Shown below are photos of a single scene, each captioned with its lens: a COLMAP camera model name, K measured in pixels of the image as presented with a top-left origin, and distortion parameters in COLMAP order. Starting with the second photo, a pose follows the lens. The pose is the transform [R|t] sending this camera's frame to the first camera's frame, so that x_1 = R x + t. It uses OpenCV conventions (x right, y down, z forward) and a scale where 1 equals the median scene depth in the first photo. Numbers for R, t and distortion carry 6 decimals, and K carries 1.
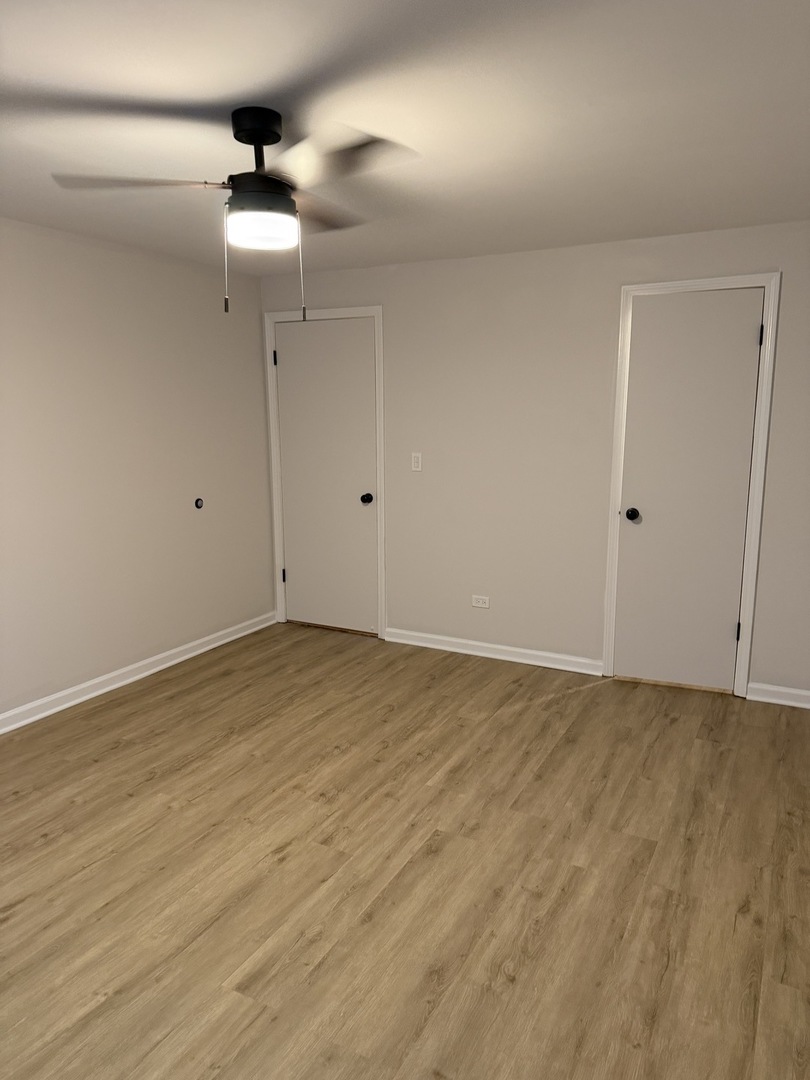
lens RADIAL K [[754.1, 0, 412.8], [0, 754.1, 534.5], [0, 0, 1]] dist [0.103478, -0.179931]
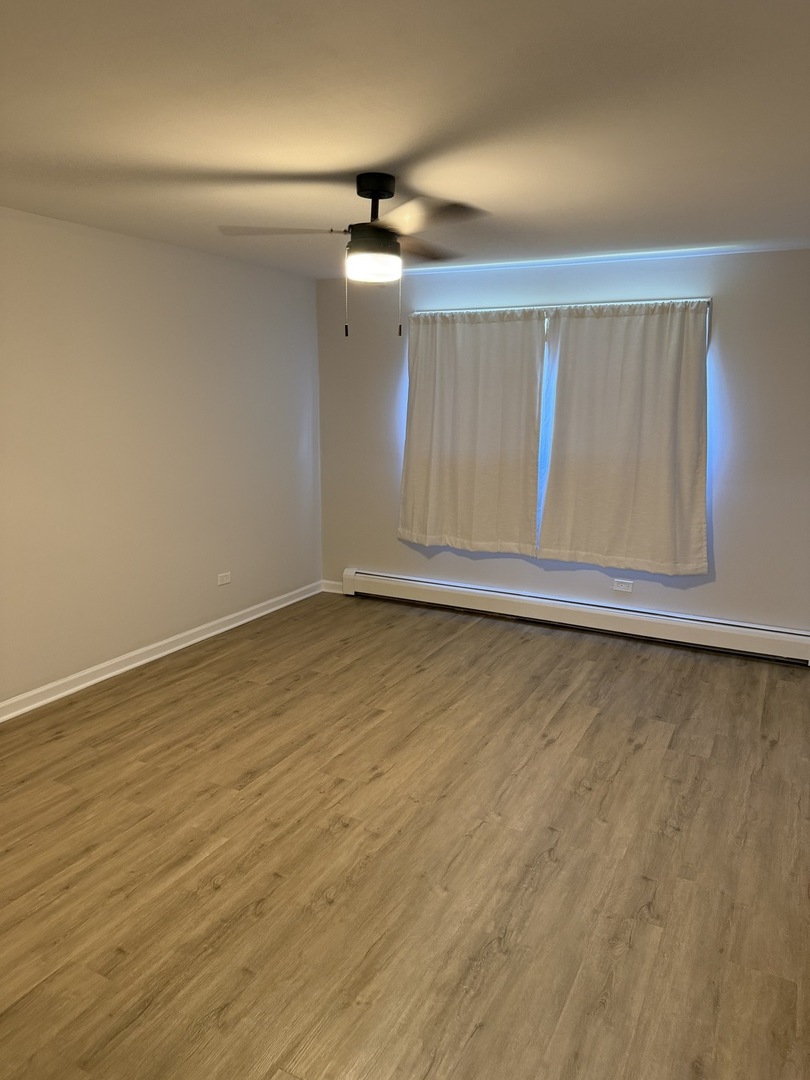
lens RADIAL K [[754.1, 0, 412.8], [0, 754.1, 534.5], [0, 0, 1]] dist [0.103478, -0.179931]
pose [[-0.999928, -0.008676, -0.008234, -0.203039], [-0.010990, 0.938134, 0.346098, -0.337405], [0.004721, 0.346164, -0.938162, 1.876691]]
